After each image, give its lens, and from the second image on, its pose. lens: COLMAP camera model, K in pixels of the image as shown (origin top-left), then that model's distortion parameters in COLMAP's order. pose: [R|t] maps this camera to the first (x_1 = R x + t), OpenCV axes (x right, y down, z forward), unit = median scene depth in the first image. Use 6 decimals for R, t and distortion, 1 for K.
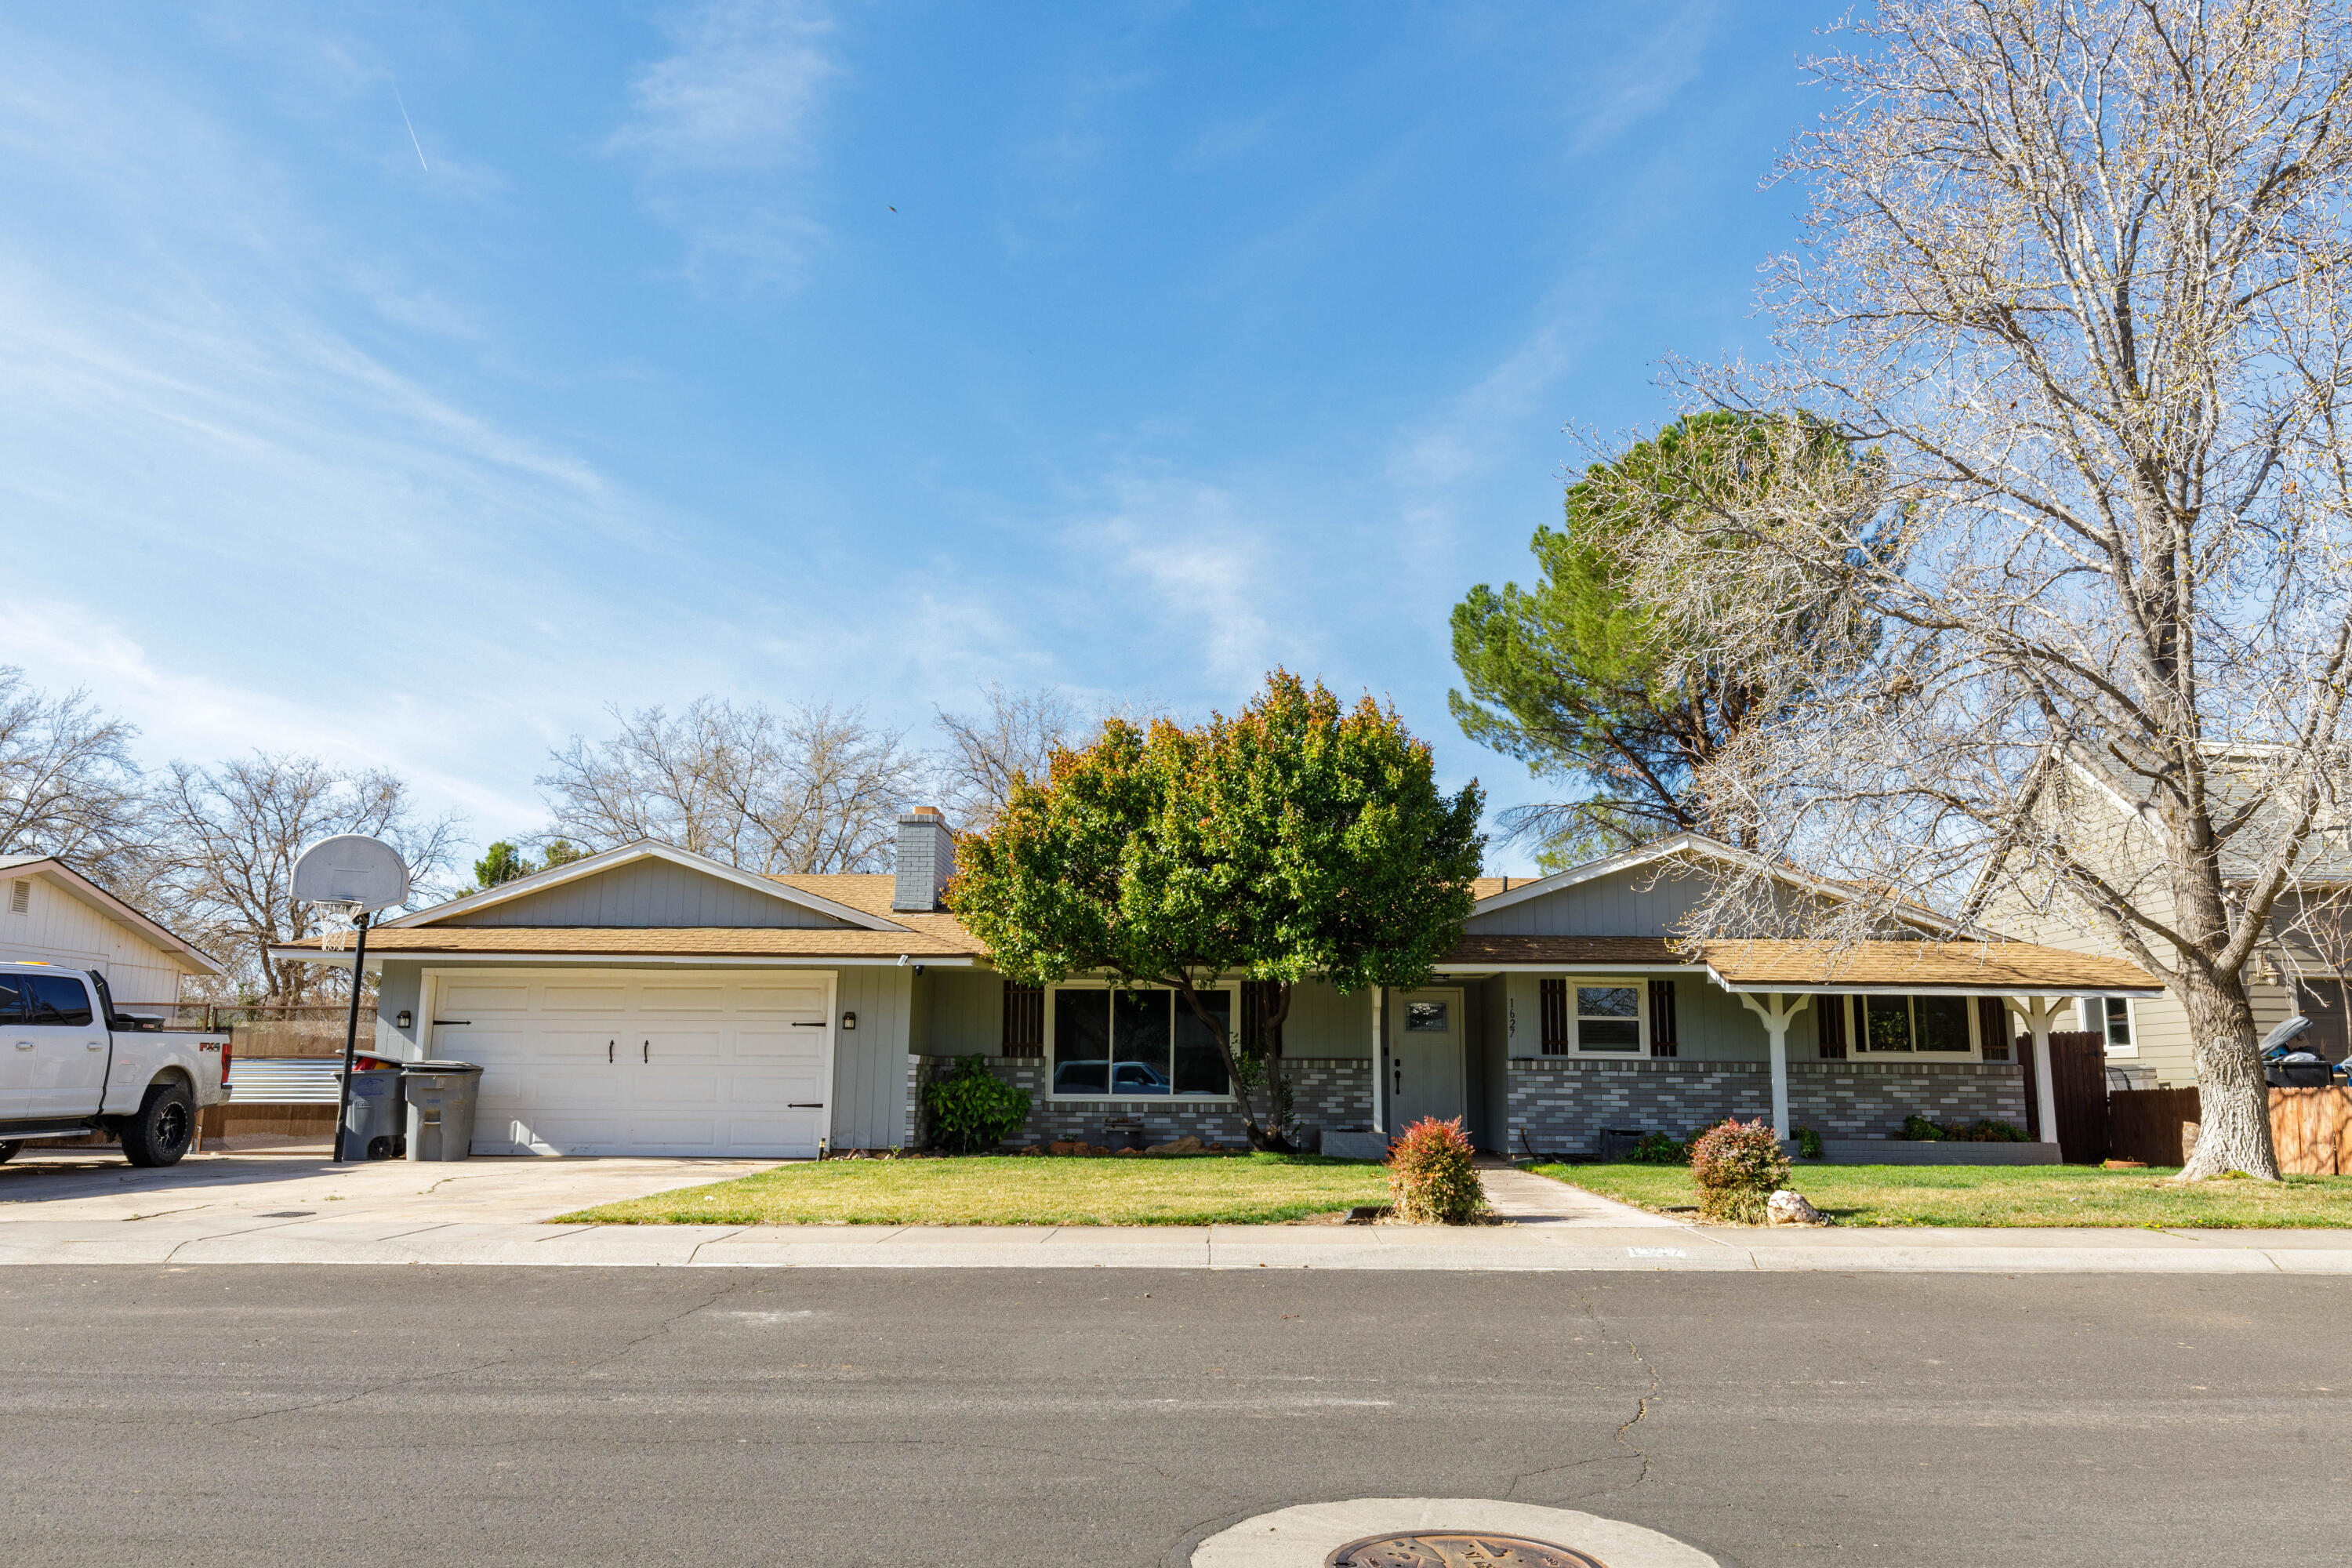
lens RADIAL K [[1644.3, 0, 1176.0], [0, 1644.3, 784.0], [0, 0, 1]] dist [-0.005175, 0.002410]
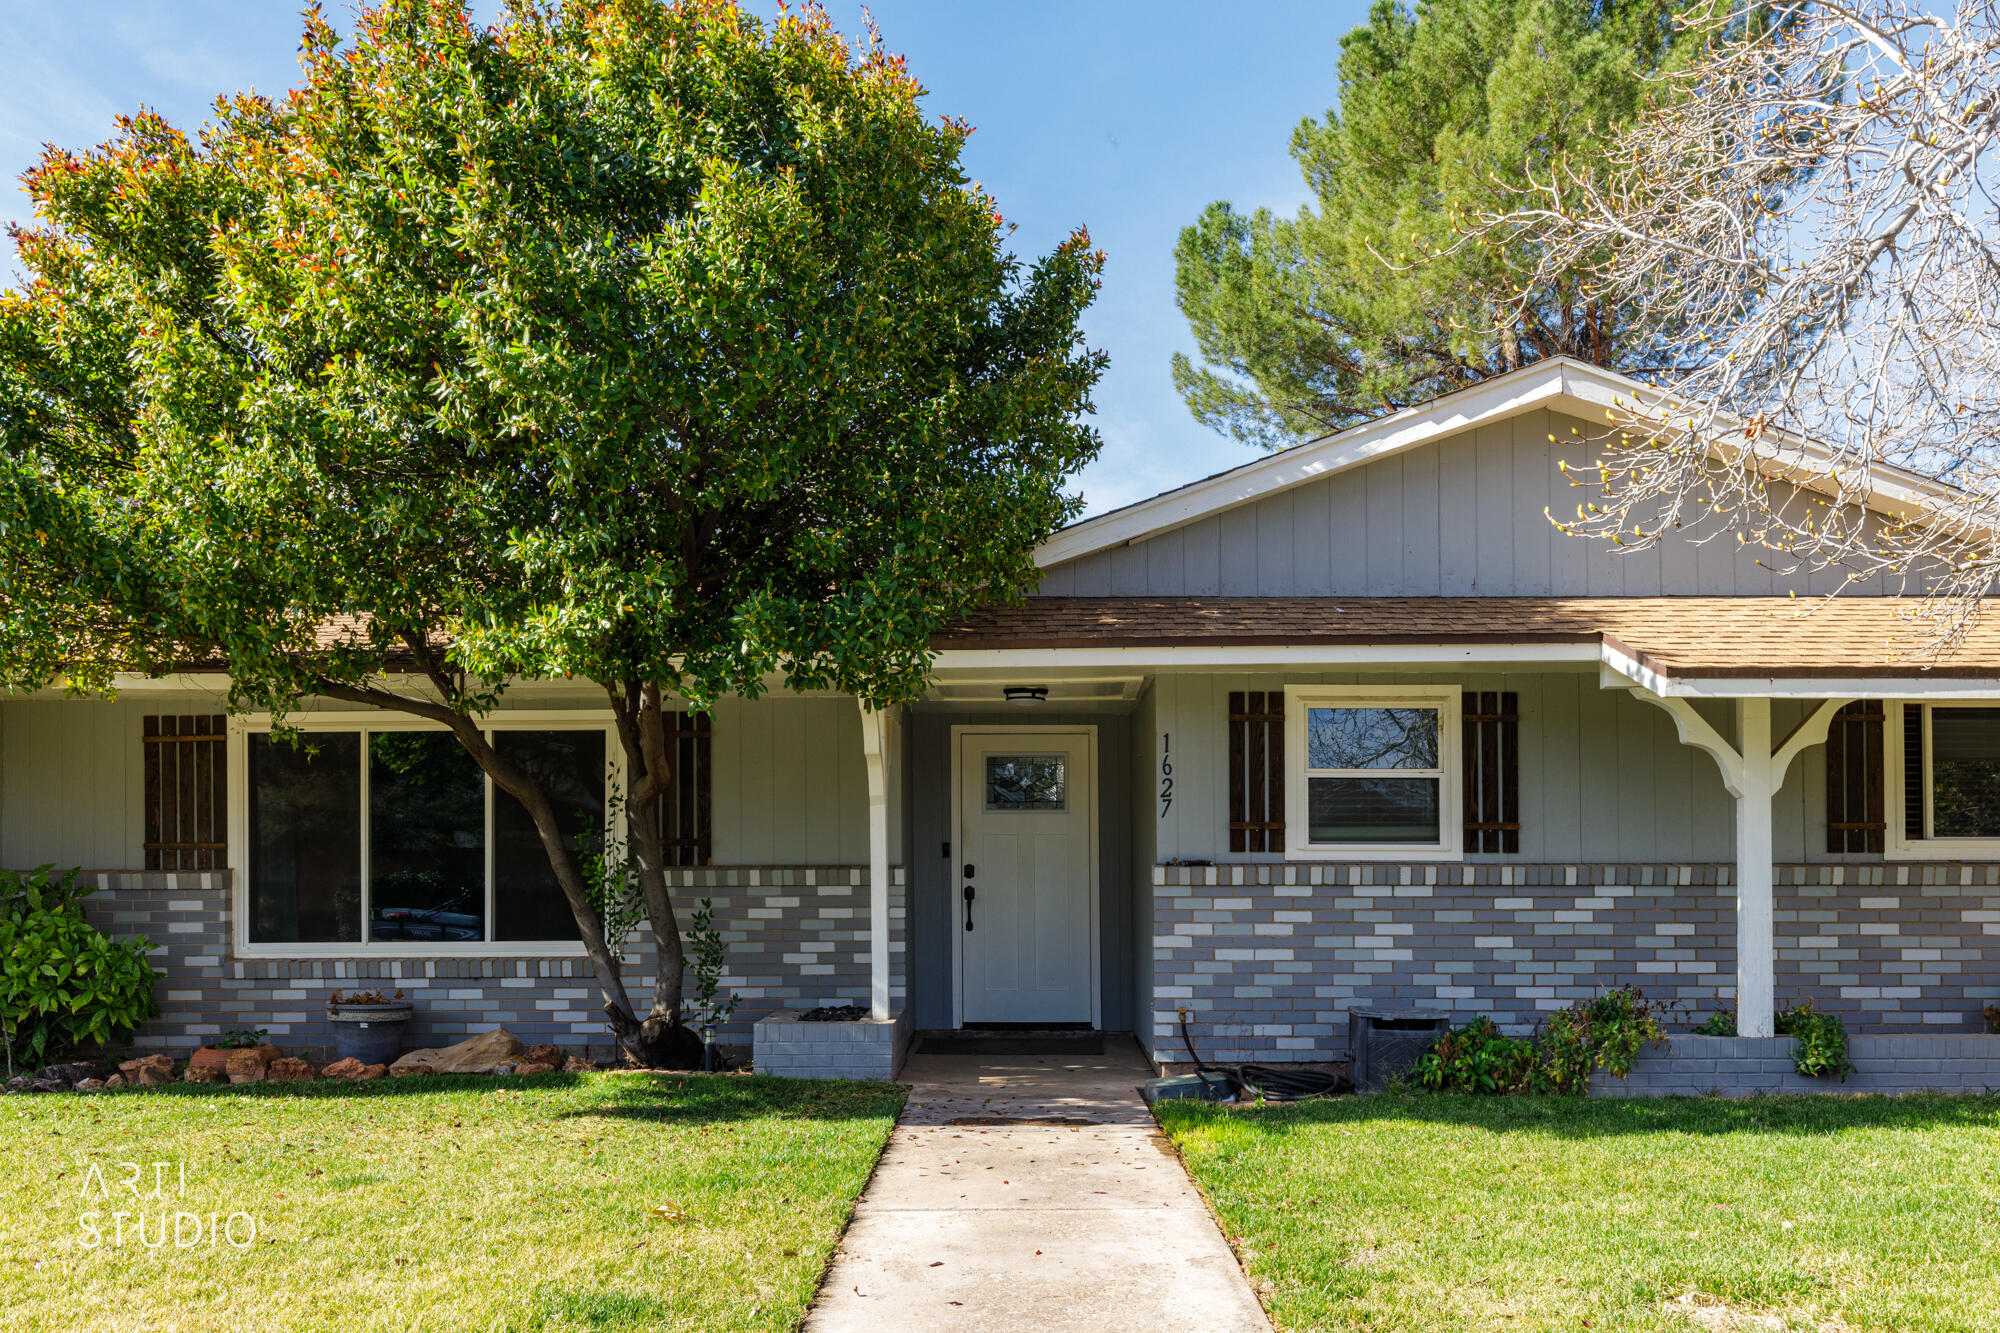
lens RADIAL K [[1638.9, 0, 991.2], [0, 1638.9, 830.3], [0, 0, 1]] dist [0.009123, 0.001758]
pose [[0.999738, -0.011725, 0.019680, 0.147560], [0.008706, 0.989093, 0.147036, 0.090459], [-0.021190, -0.146826, 0.988935, 0.548755]]
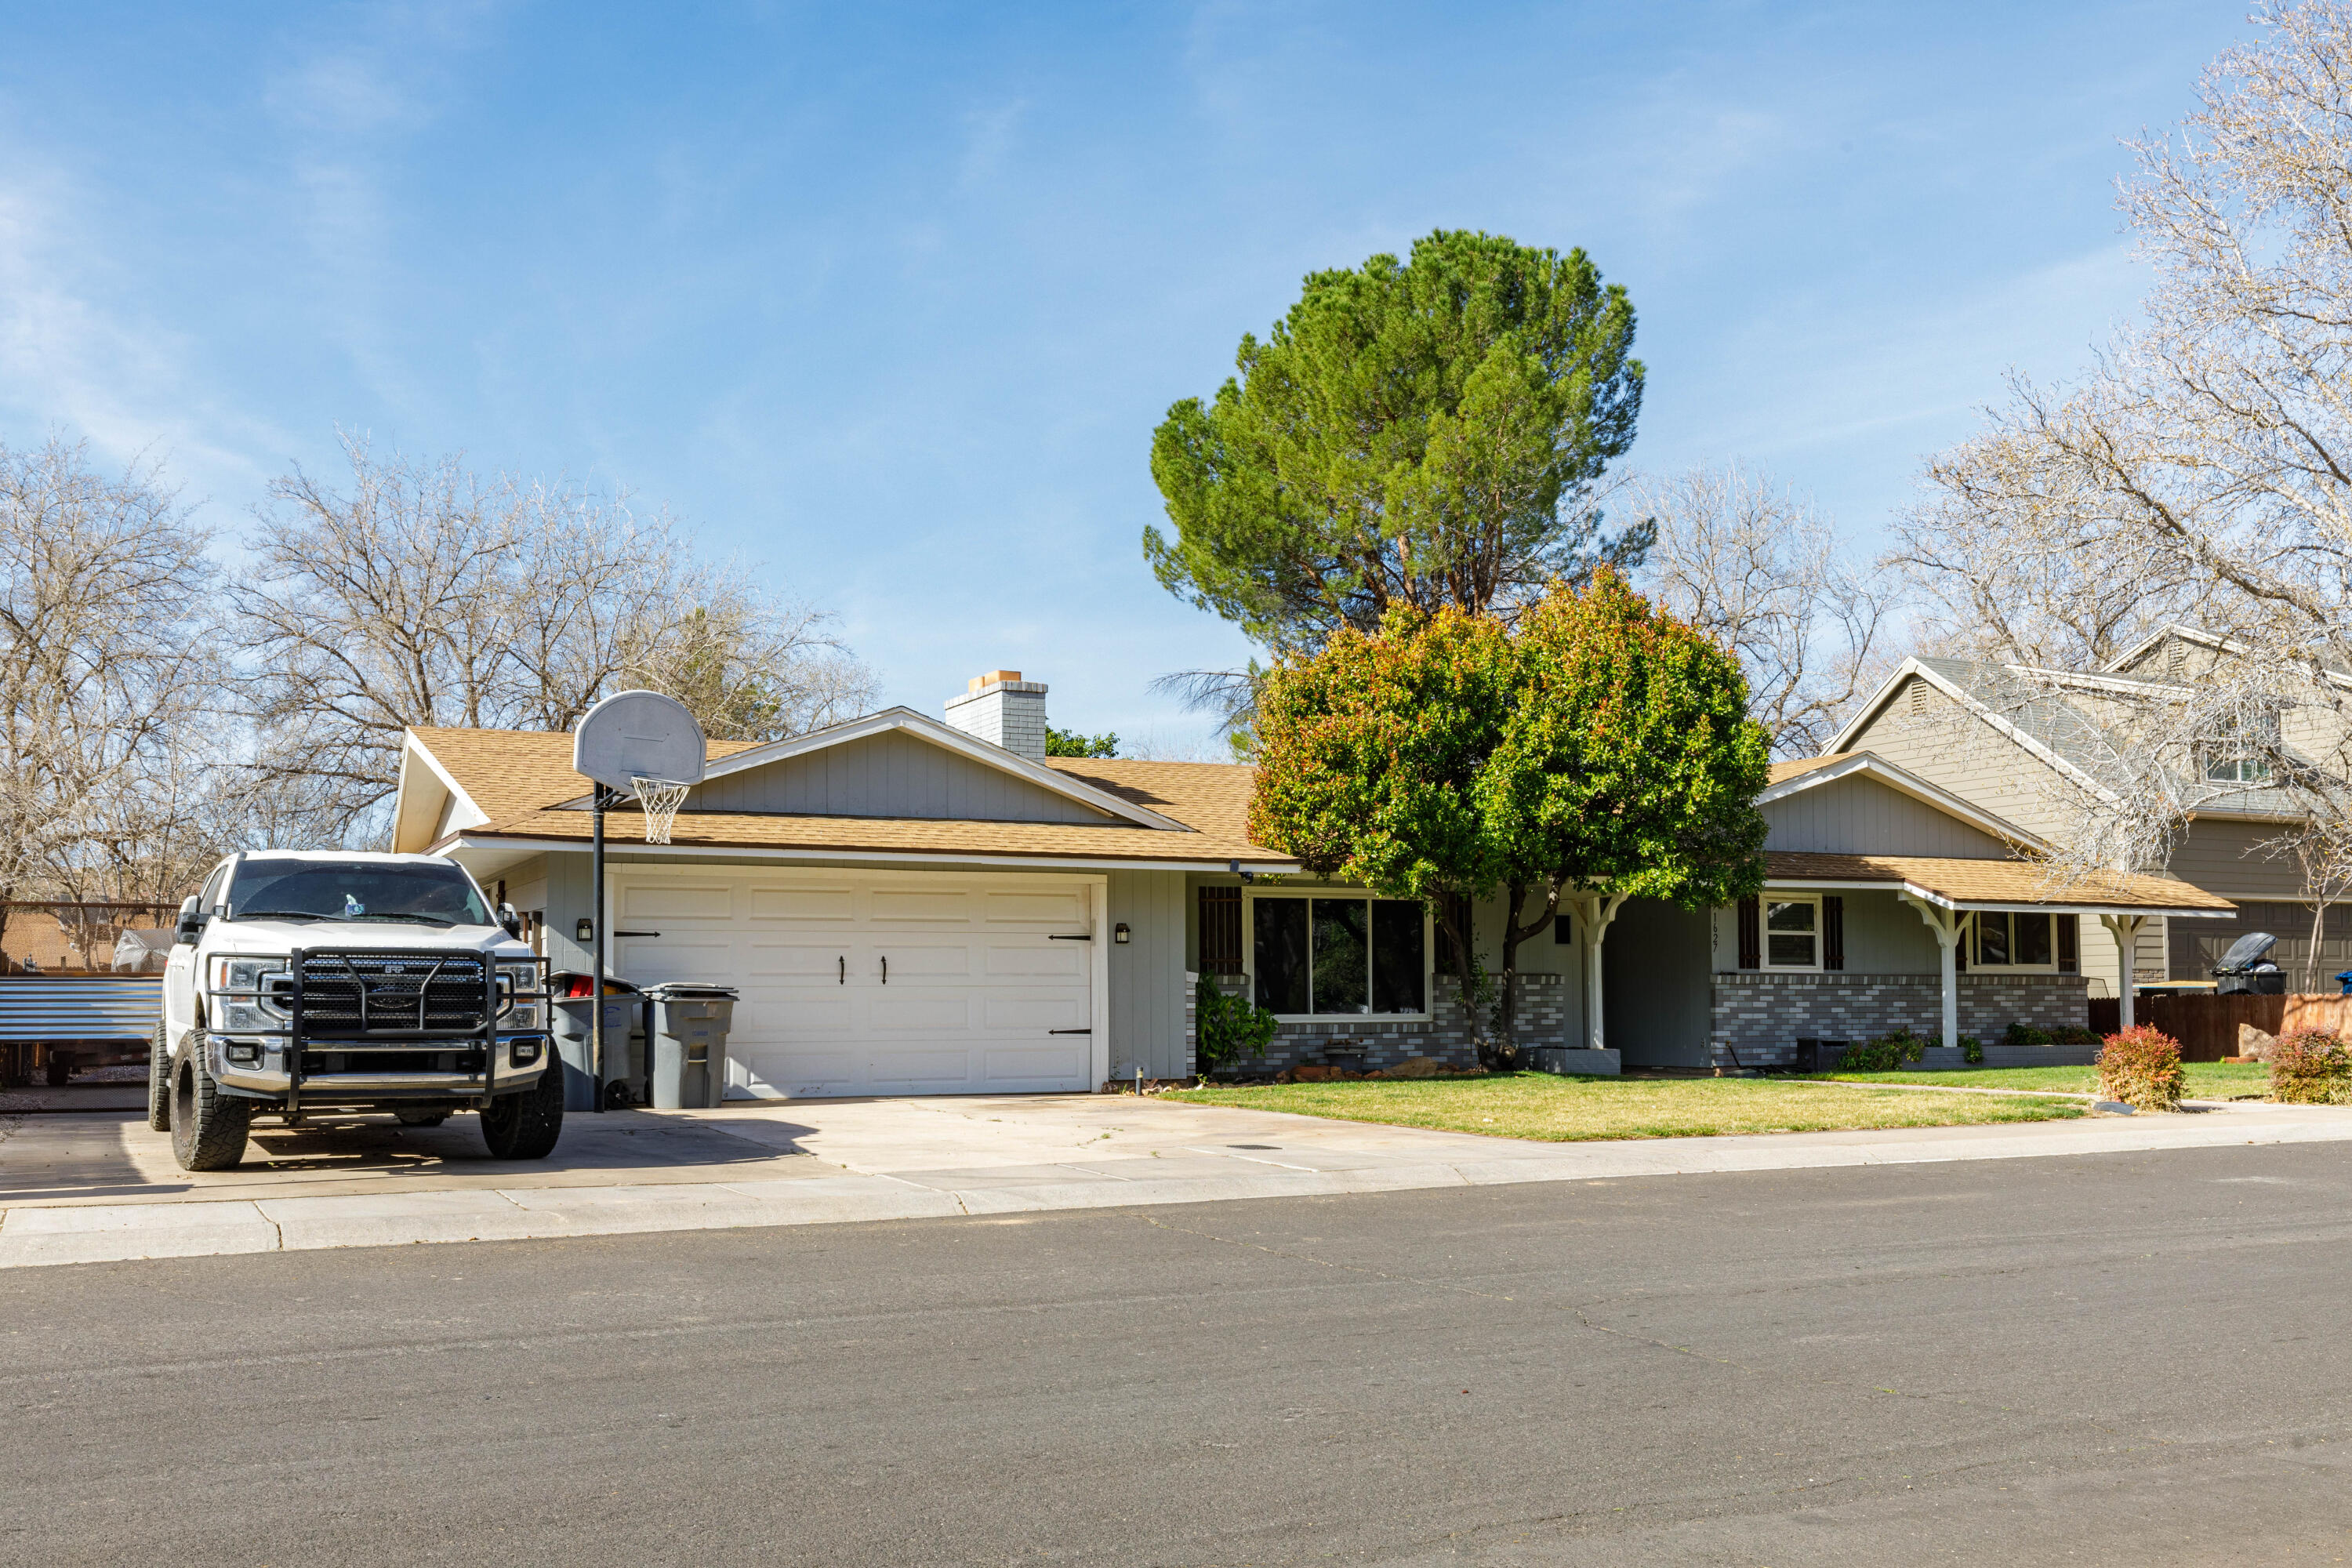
lens RADIAL K [[2247.7, 0, 1181.3], [0, 2247.7, 874.8], [0, 0, 1]] dist [-0.012510, -0.006051]
pose [[0.888243, 0.014801, 0.459135, -0.710666], [-0.070831, 0.991941, 0.105052, -0.011273], [-0.453880, -0.125833, 0.882133, -0.042101]]
